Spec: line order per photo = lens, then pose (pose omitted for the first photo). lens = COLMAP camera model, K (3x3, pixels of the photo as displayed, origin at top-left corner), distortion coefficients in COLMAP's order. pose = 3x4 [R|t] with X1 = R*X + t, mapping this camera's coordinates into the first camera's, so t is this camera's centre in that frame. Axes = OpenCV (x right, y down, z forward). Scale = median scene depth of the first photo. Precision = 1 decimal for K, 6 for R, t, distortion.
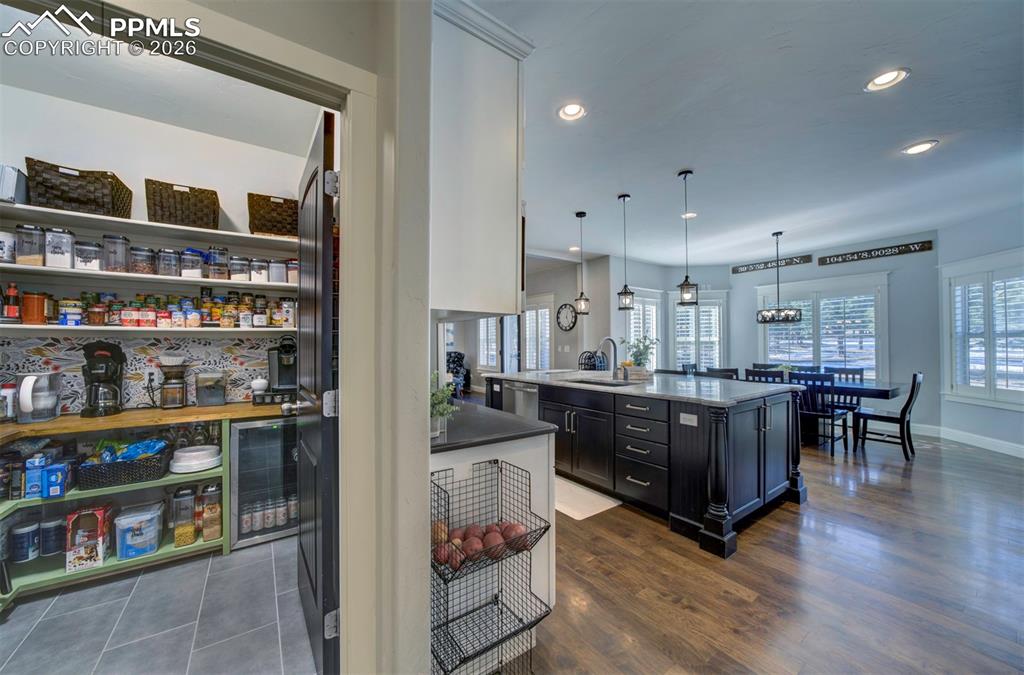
lens RADIAL K [[366.1, 0, 517.4], [0, 366.1, 342.5], [0, 0, 1]] dist [-0.018341, 0.000665]
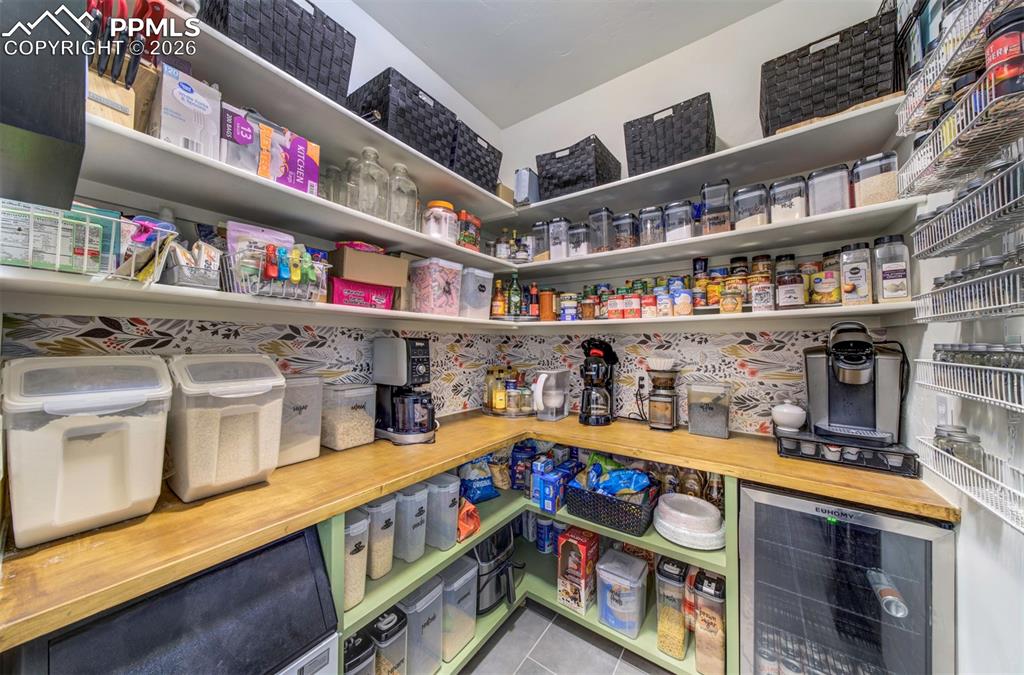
lens RADIAL K [[336.5, 0, 514.1], [0, 336.5, 335.2], [0, 0, 1]] dist [-0.000059, 0.000402]
pose [[0.326519, -0.020898, -0.944959, -0.410141], [-0.000241, 0.999754, -0.022193, 0.007615], [0.945190, 0.007474, 0.326434, 0.499490]]
